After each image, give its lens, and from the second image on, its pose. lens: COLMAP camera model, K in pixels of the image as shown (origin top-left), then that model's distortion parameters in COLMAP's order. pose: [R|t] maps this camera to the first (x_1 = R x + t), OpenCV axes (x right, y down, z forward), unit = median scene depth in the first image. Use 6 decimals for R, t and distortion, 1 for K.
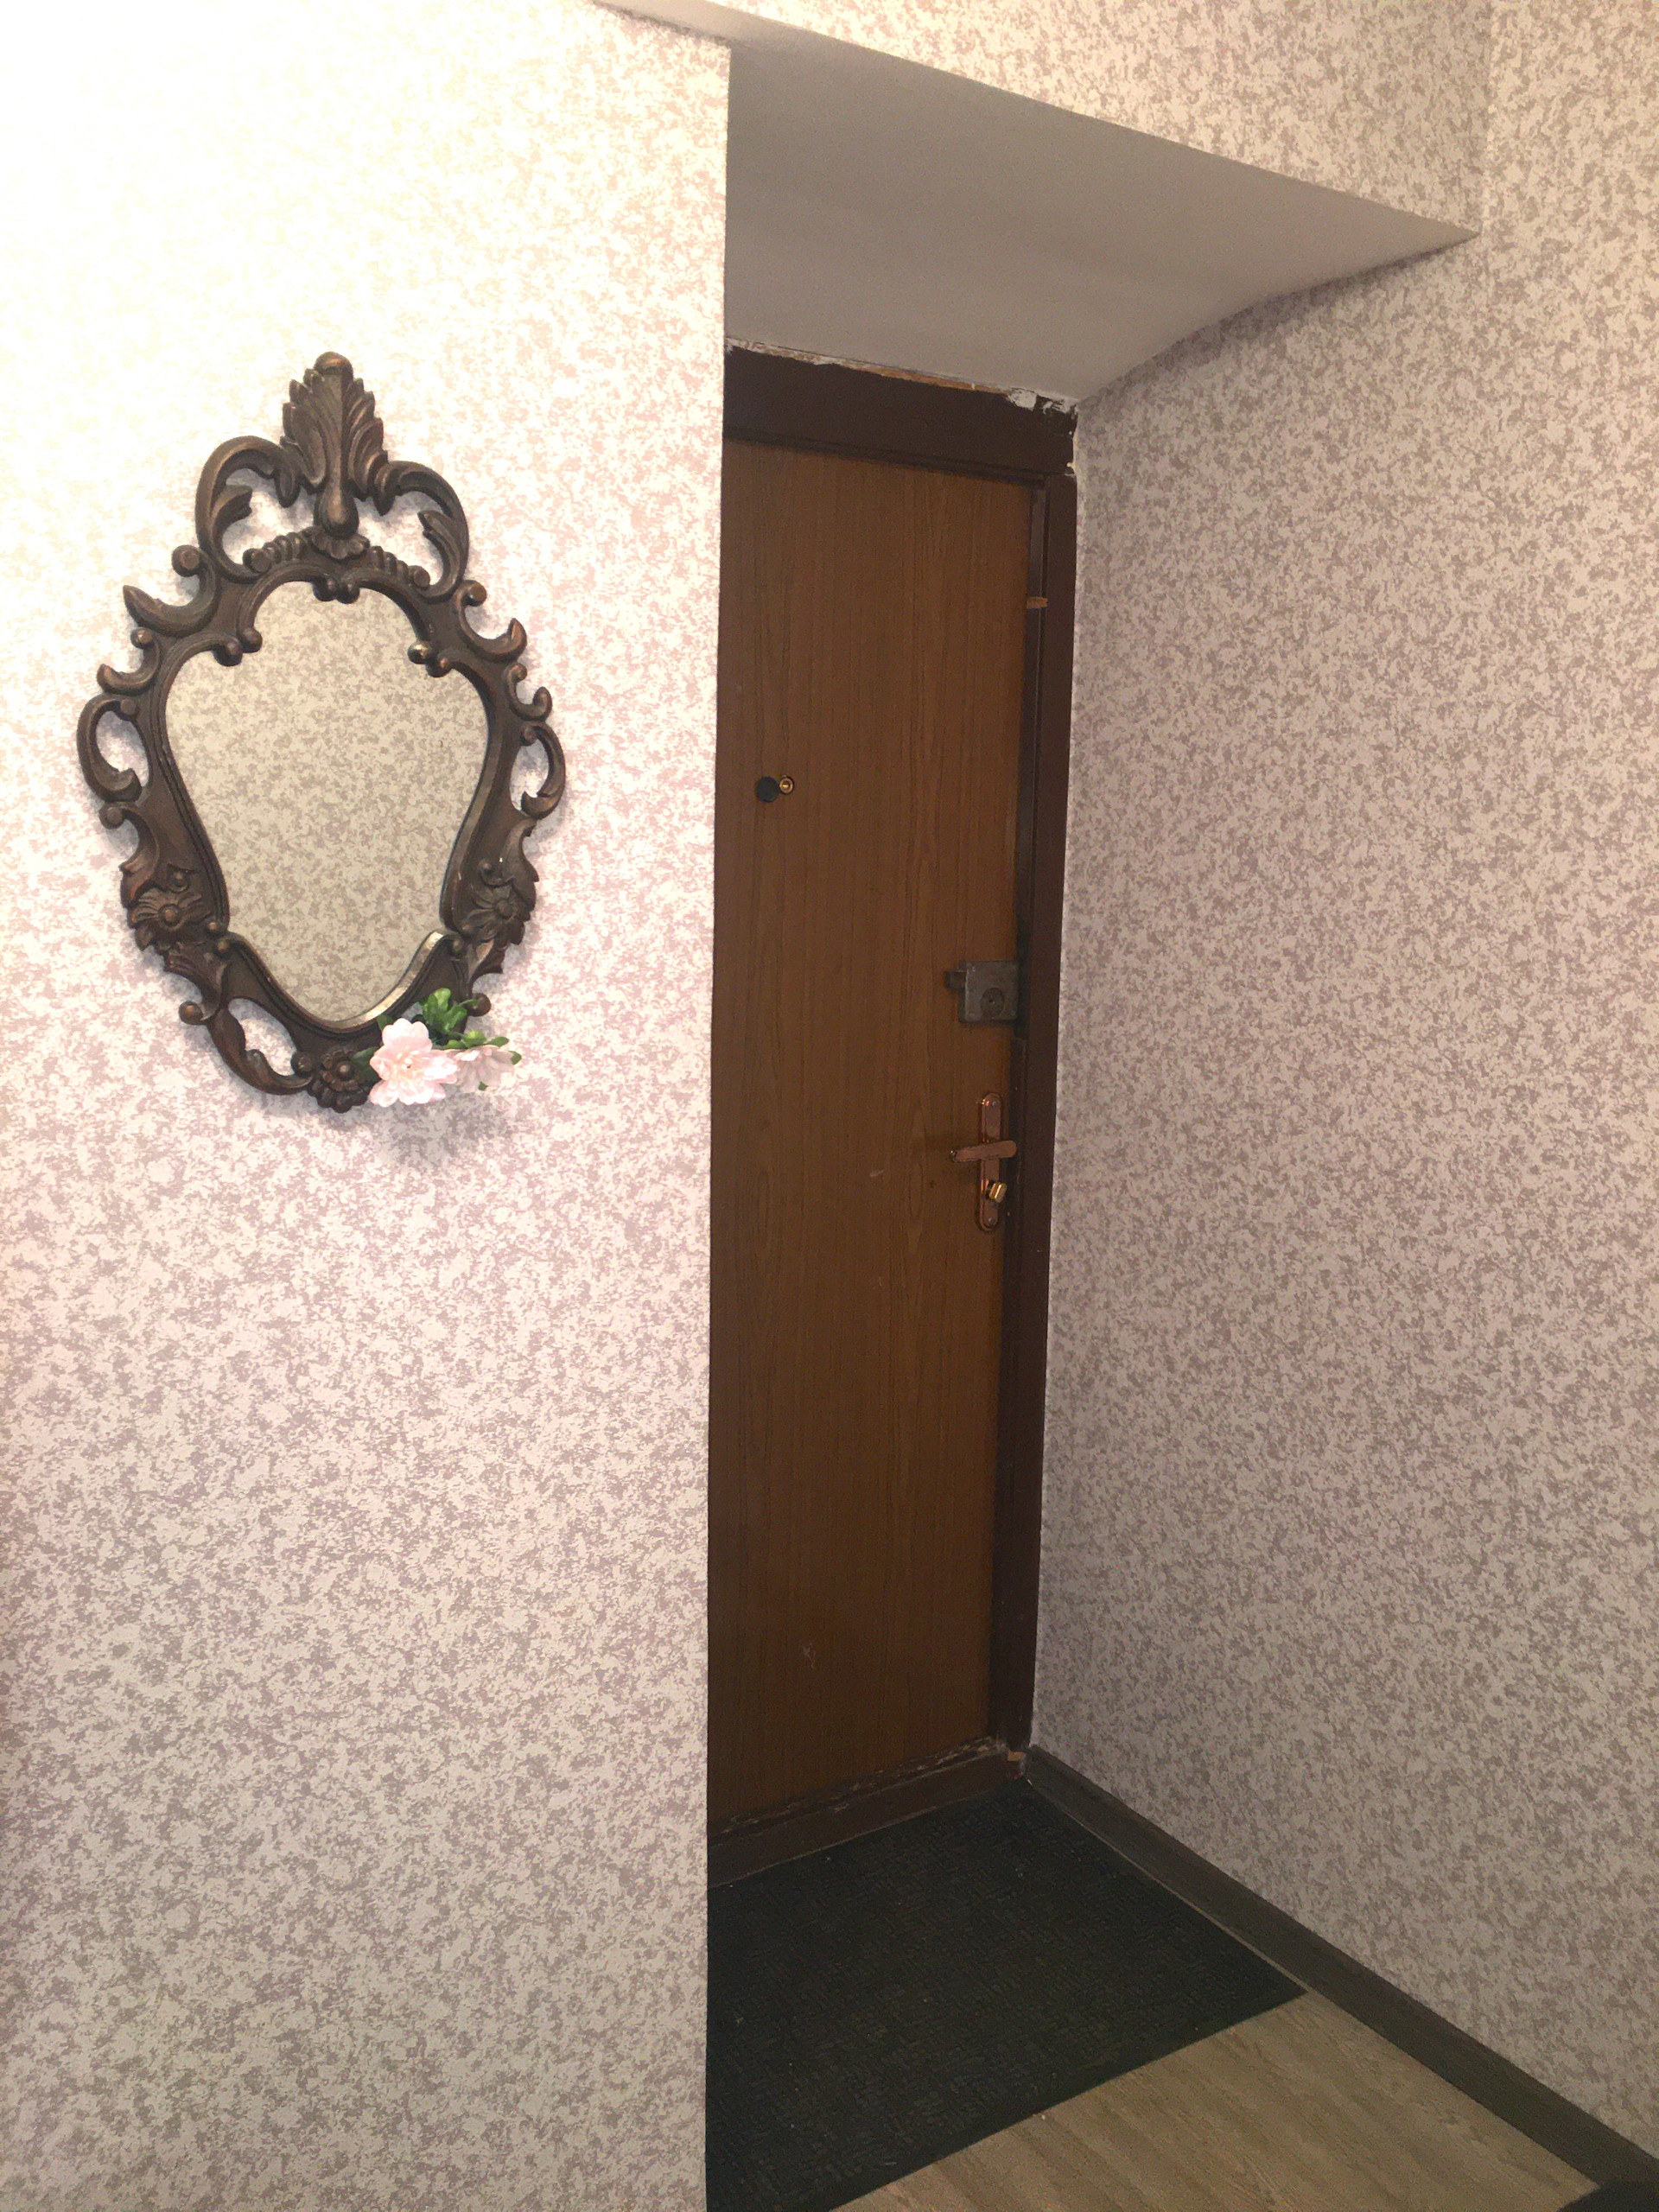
lens RADIAL K [[1920.3, 0, 825.7], [0, 1920.3, 1115.1], [0, 0, 1]] dist [0.094140, -0.115239]
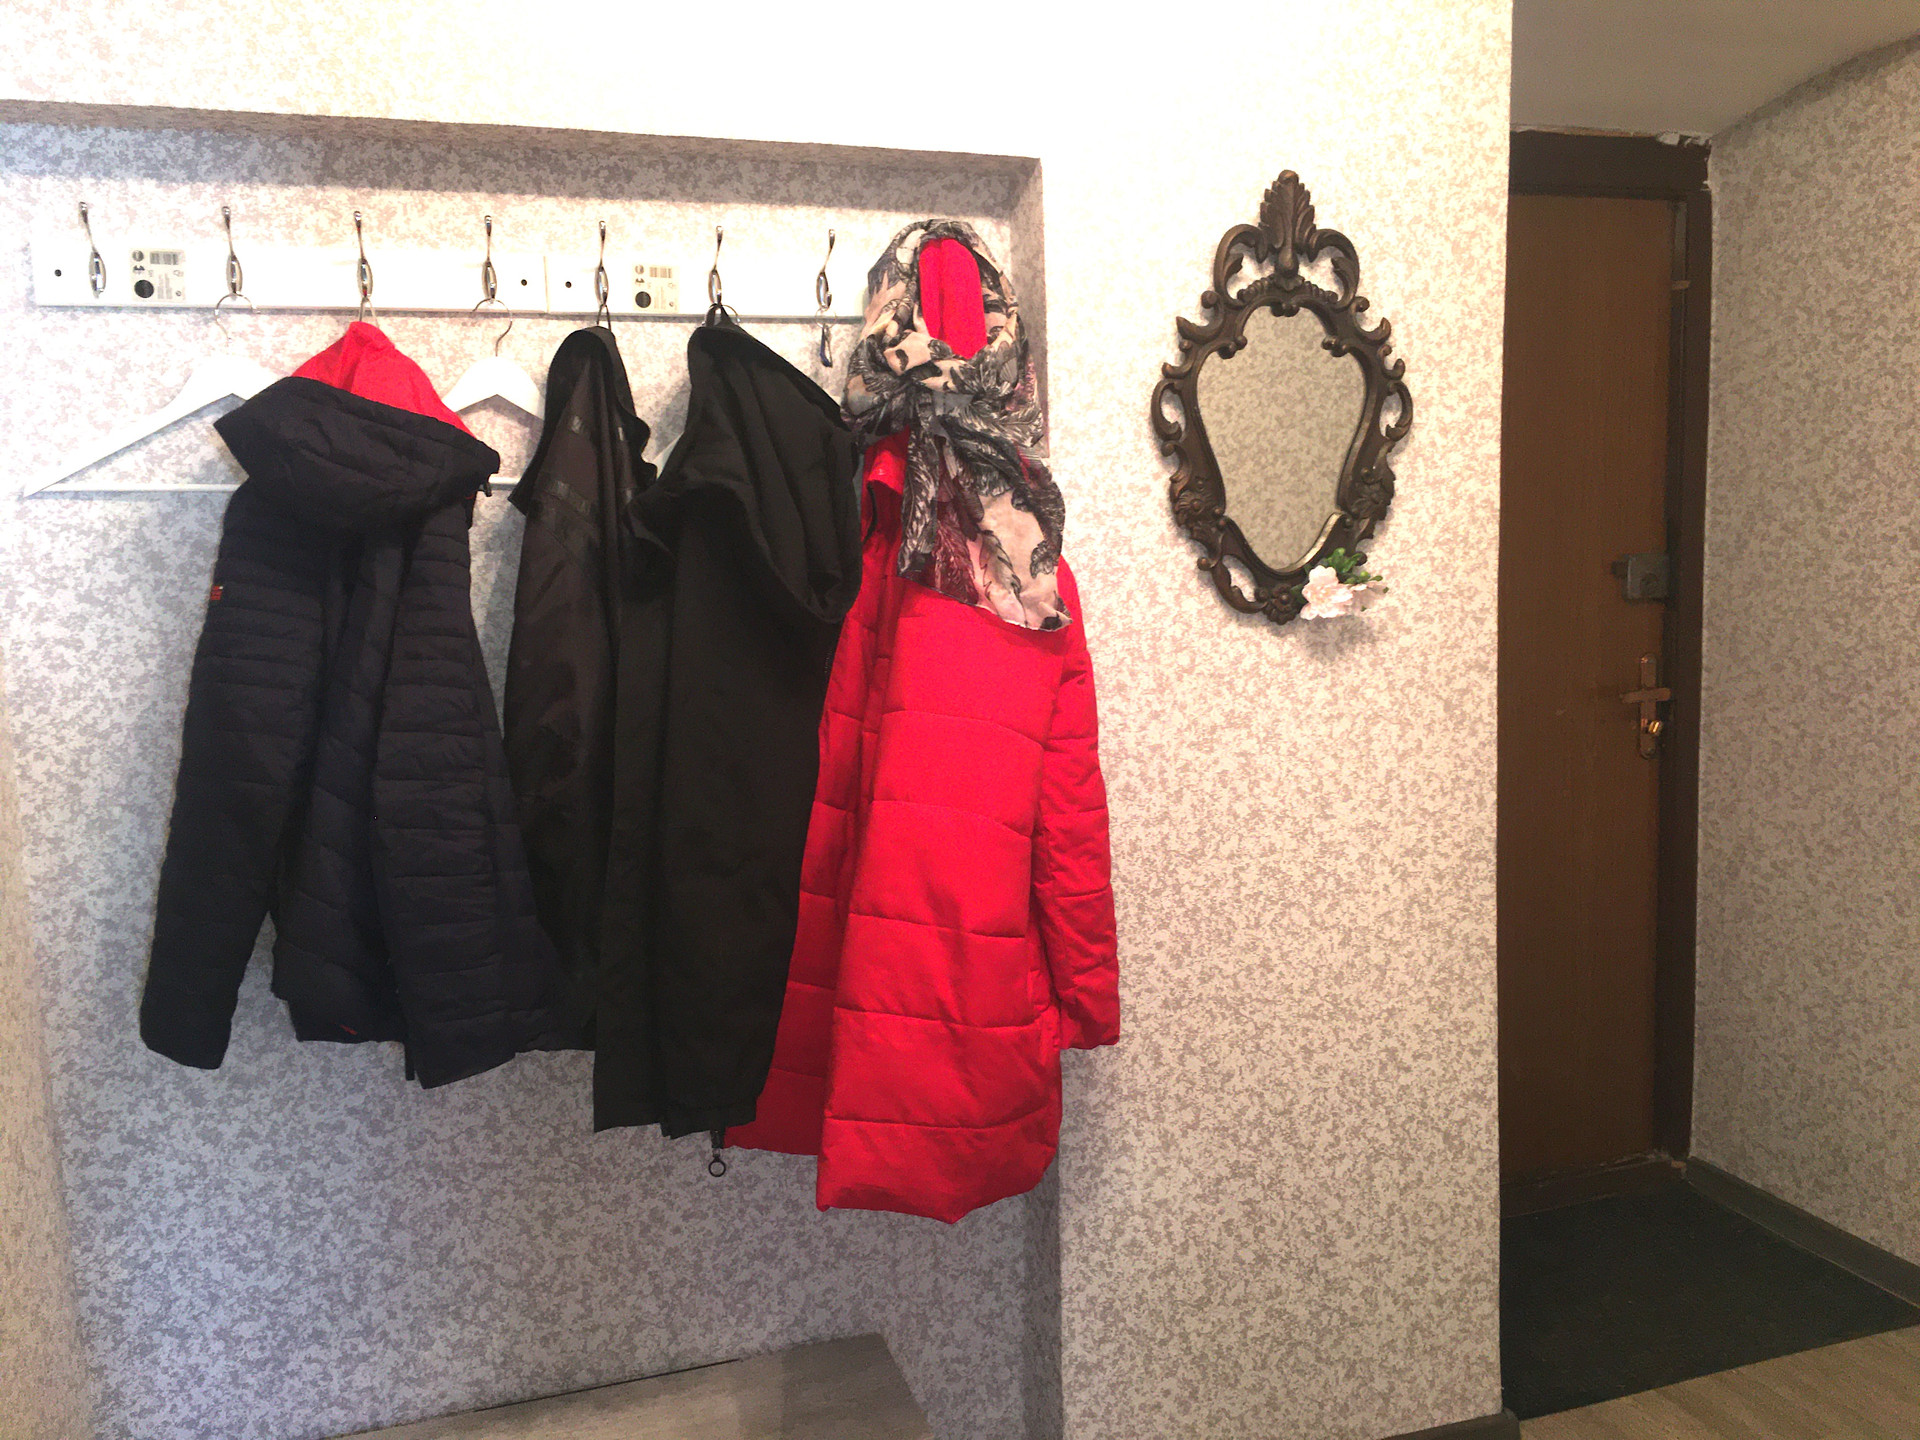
lens RADIAL K [[1666.8, 0, 949.4], [0, 1666.8, 716.2], [0, 0, 1]] dist [0.094140, -0.115239]
pose [[0.969674, -0.018763, -0.243679, -0.163734], [0.010417, 0.999316, -0.035491, 0.113396], [0.244178, 0.031877, 0.969206, -0.408659]]
